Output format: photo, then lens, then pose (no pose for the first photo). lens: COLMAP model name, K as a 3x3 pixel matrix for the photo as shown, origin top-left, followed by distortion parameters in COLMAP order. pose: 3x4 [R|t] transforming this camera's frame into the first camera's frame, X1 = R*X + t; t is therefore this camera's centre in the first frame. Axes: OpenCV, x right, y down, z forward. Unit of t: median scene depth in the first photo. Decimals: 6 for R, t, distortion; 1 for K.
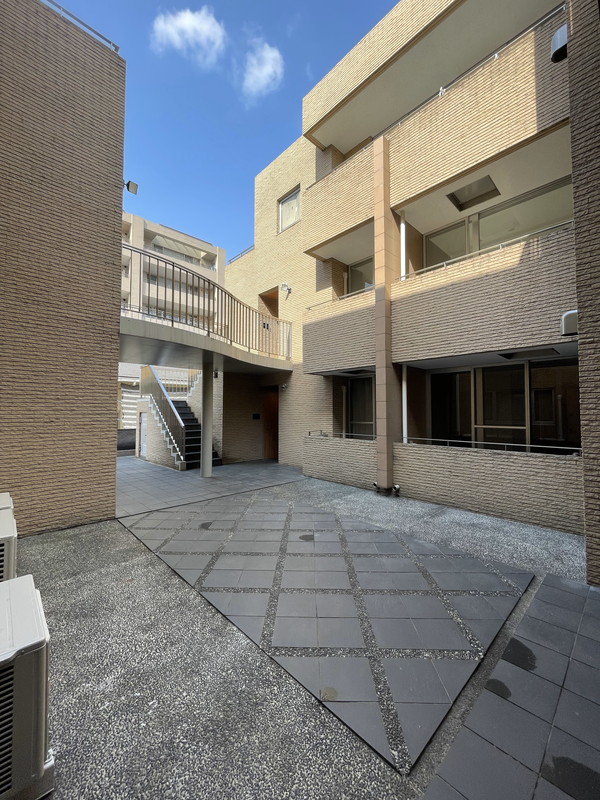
lens RADIAL K [[323.0, 0, 302.2], [0, 323.0, 399.9], [0, 0, 1]] dist [-0.000910, 0.000040]
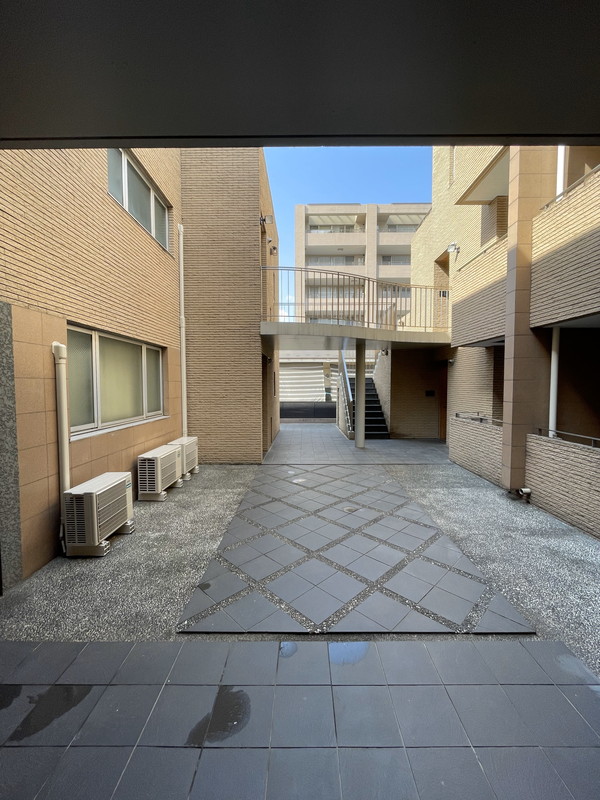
lens RADIAL K [[323.0, 0, 301.0], [0, 323.0, 399.6], [0, 0, 1]] dist [-0.000910, 0.000040]
pose [[0.717583, 0.031862, -0.695744, 0.486614], [0.027293, 0.996899, 0.073803, -0.021649], [0.695938, -0.071949, 0.714488, 0.098781]]
